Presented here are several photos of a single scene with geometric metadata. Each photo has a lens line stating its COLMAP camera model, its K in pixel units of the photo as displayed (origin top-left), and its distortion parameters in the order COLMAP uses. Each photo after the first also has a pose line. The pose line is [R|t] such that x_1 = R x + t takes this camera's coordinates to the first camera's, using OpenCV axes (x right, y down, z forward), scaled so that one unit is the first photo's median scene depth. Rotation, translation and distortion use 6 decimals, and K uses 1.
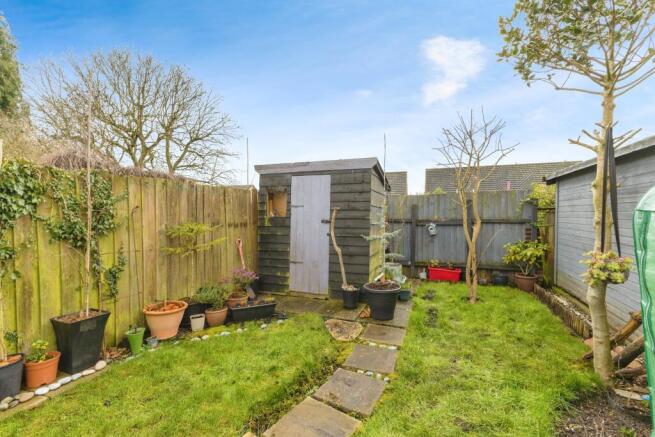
lens RADIAL K [[275.7, 0, 327.2], [0, 275.7, 226.4], [0, 0, 1]] dist [0.001100, 0.000043]
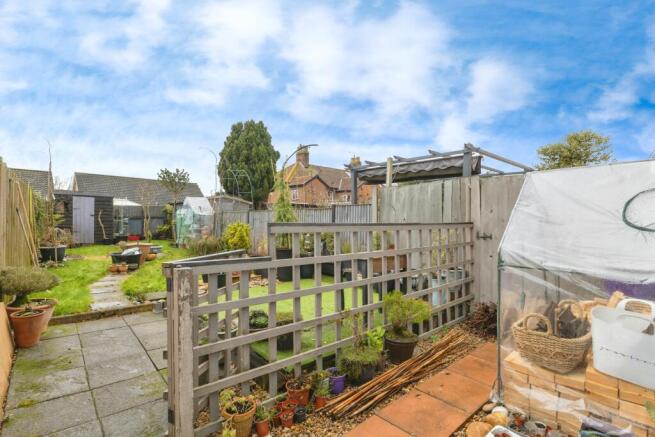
lens RADIAL K [[308.0, 0, 327.5], [0, 308.0, 218.5], [0, 0, 1]] dist [0.001619, 0.000144]
pose [[0.450721, 0.019074, 0.892461, -1.555172], [0.018247, 0.999366, -0.030574, 0.137217], [-0.892478, 0.030065, 0.450088, -2.228204]]
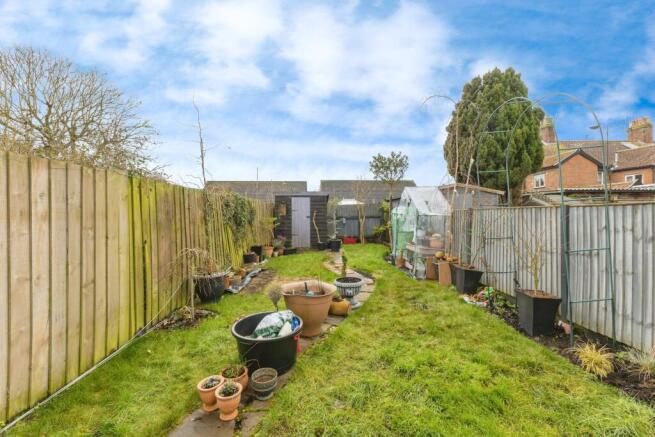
lens RADIAL K [[278.8, 0, 327.5], [0, 278.8, 218.5], [0, 0, 1]] dist [0.001537, 0.000043]
pose [[0.919658, -0.005954, 0.392675, -0.773225], [0.015945, 0.999627, -0.022188, 0.050000], [-0.392396, 0.026667, 0.919410, -1.242071]]
